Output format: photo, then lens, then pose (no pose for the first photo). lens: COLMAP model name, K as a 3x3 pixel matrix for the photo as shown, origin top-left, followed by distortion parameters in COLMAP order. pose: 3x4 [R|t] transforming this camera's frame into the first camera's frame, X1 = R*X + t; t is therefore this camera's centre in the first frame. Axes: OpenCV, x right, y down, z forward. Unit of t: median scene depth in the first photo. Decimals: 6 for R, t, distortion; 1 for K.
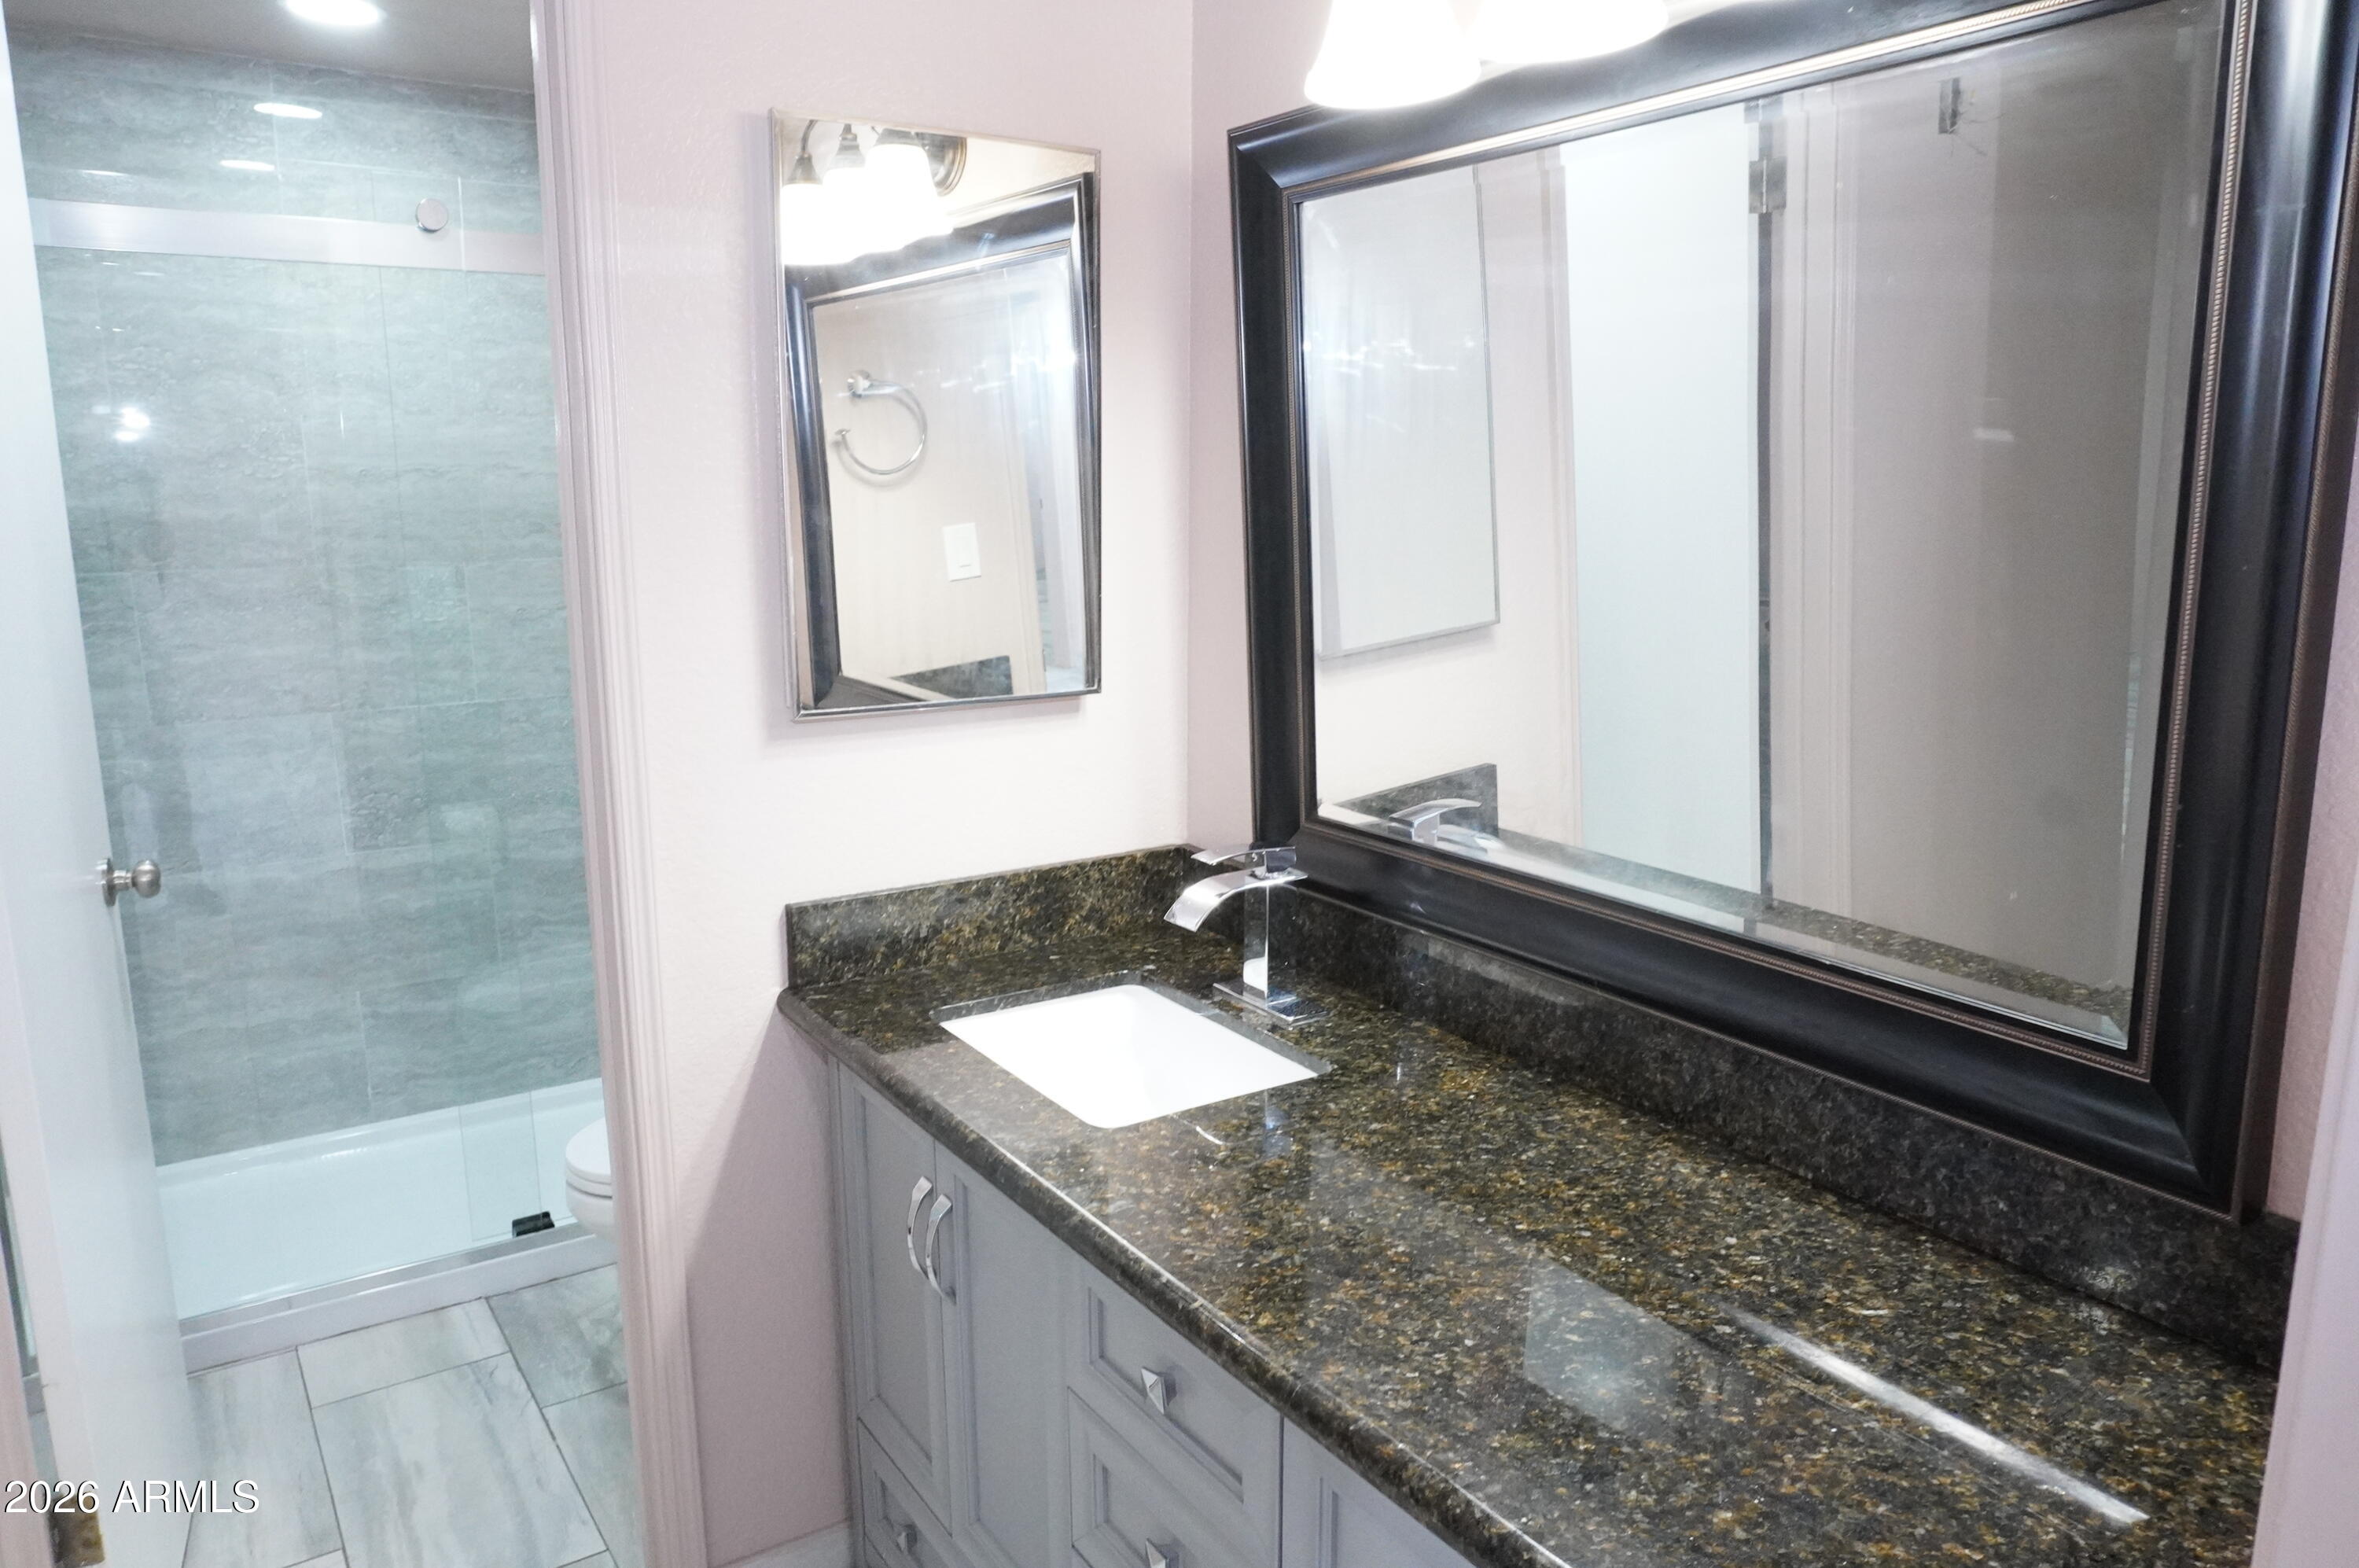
lens RADIAL K [[1581.3, 0, 1187.4], [0, 1581.3, 756.6], [0, 0, 1]] dist [-0.027252, 0.001680]
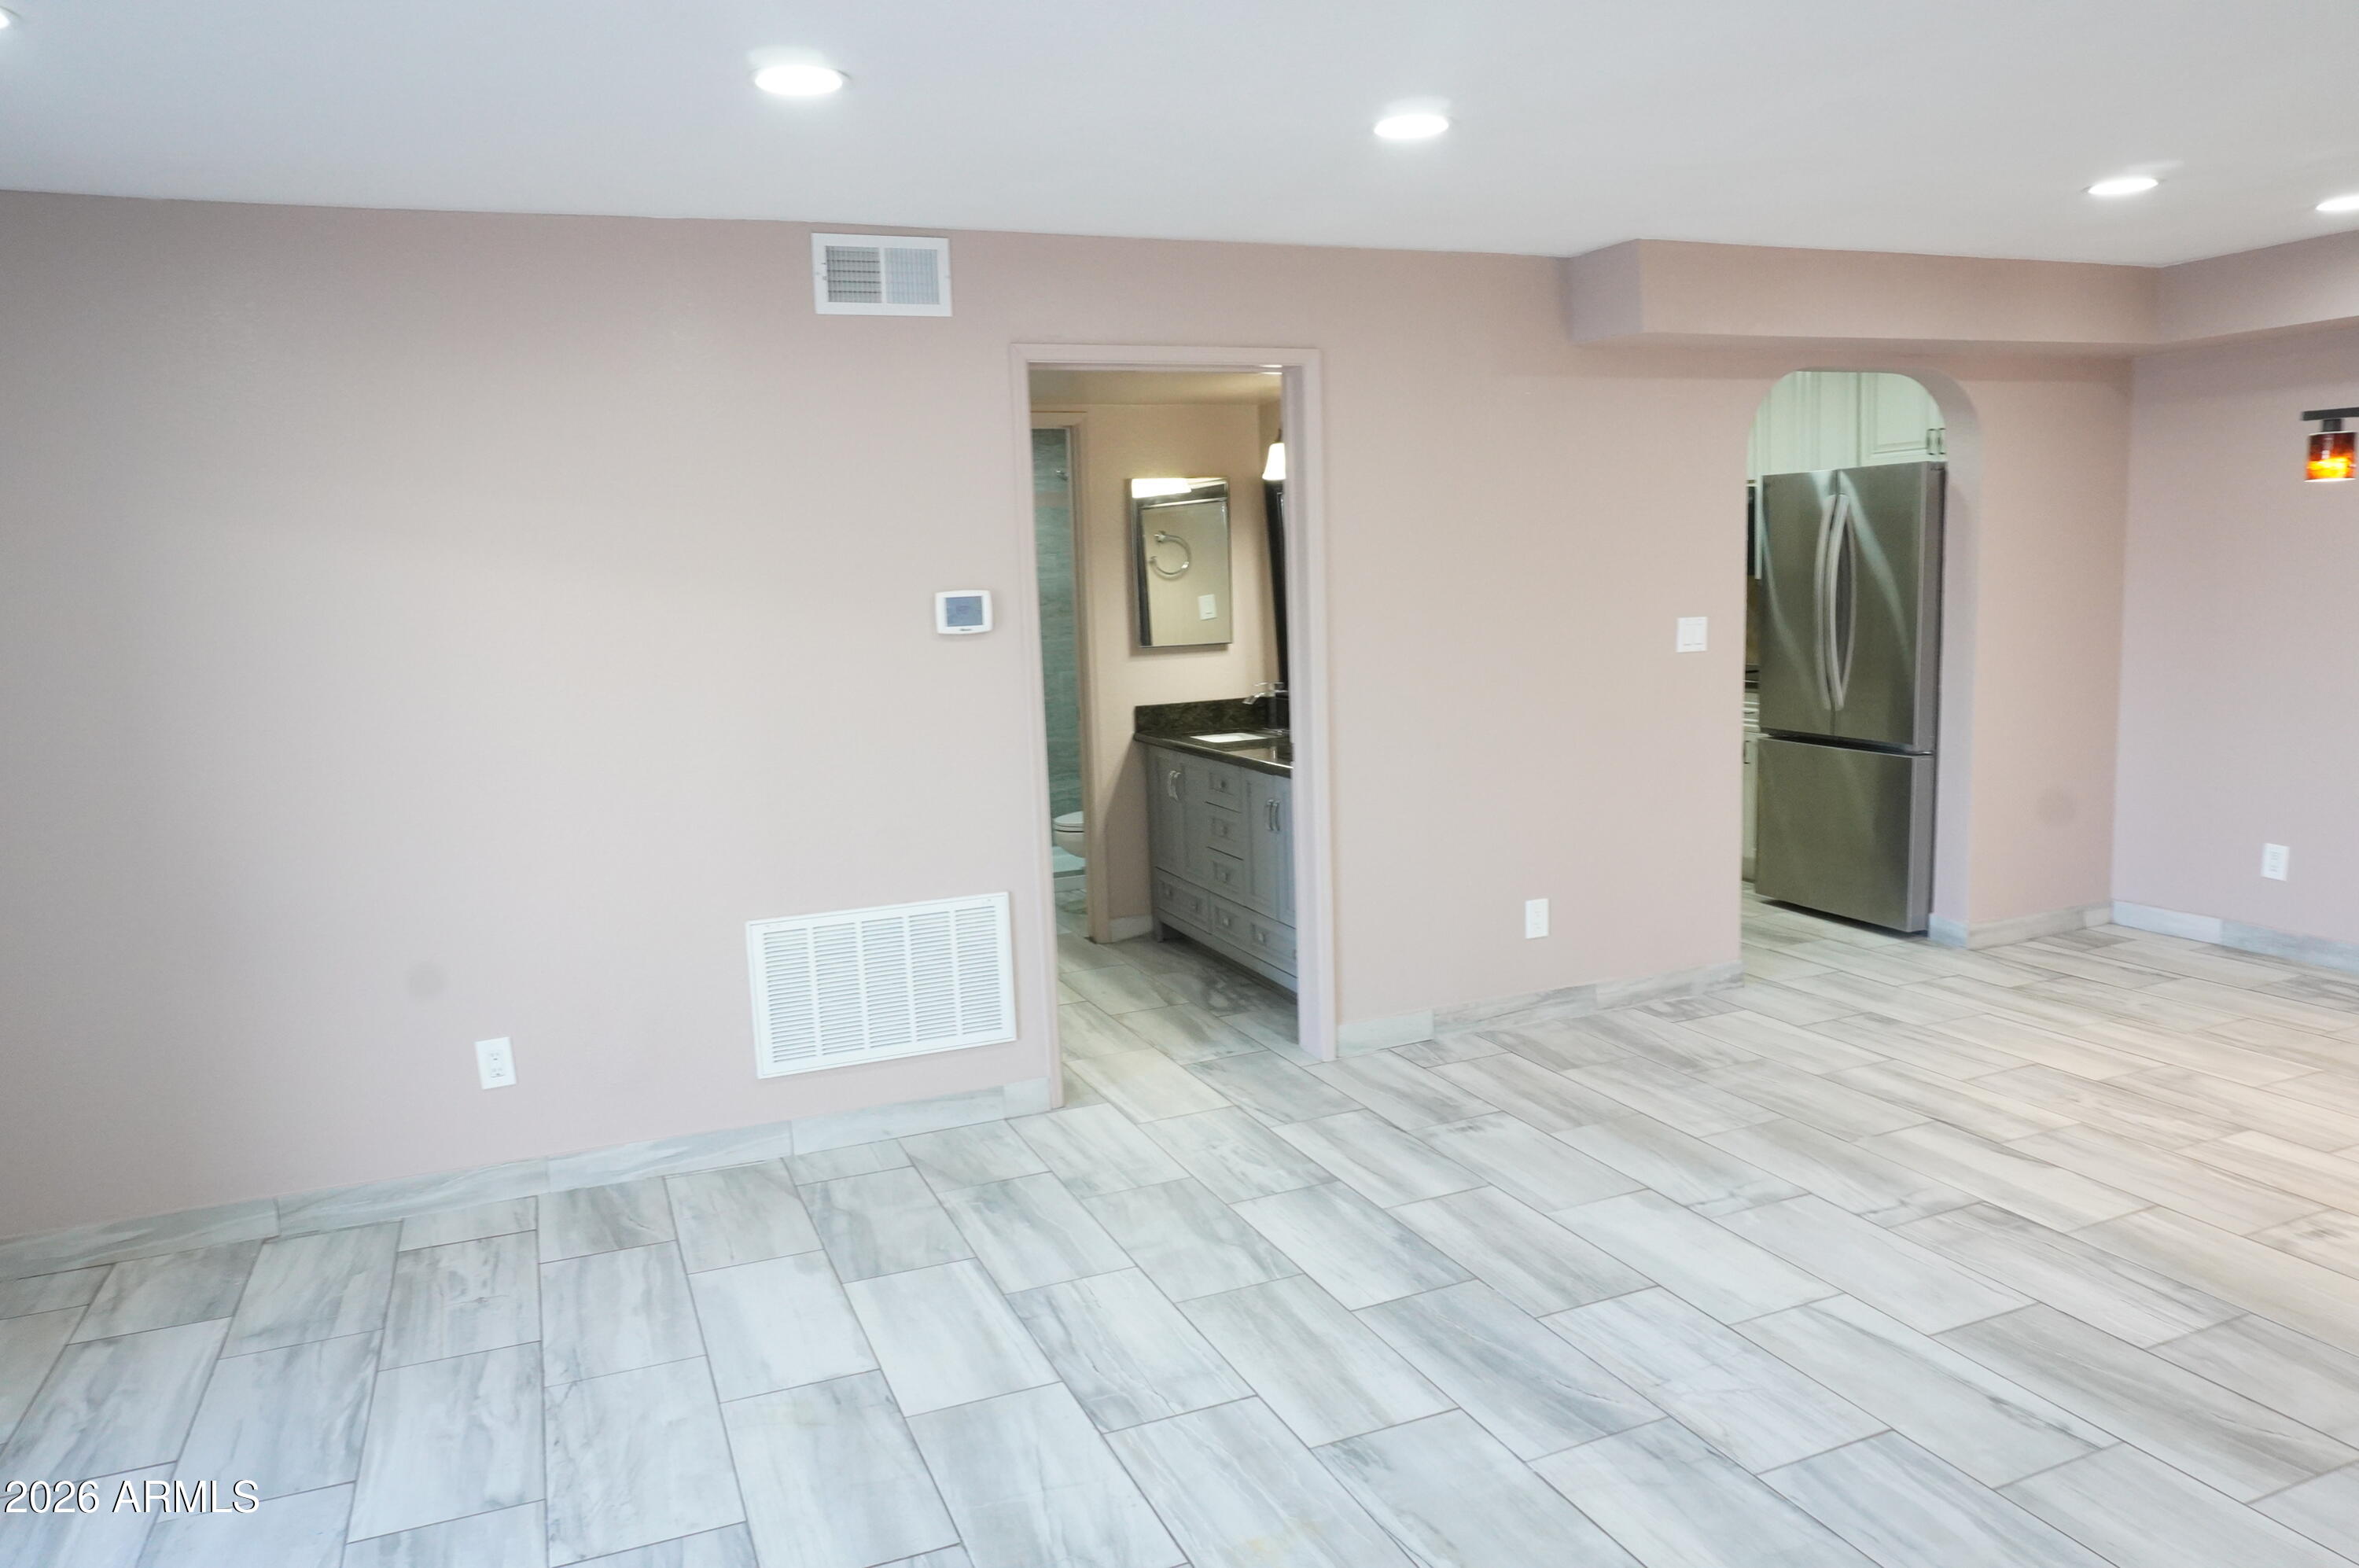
lens RADIAL K [[1581.3, 0, 1187.4], [0, 1581.3, 756.6], [0, 0, 1]] dist [-0.027252, 0.001680]
pose [[0.981771, -0.001726, -0.190058, 0.396845], [-0.007919, 0.998719, -0.049976, 0.298846], [0.189900, 0.050570, 0.980500, -1.830933]]
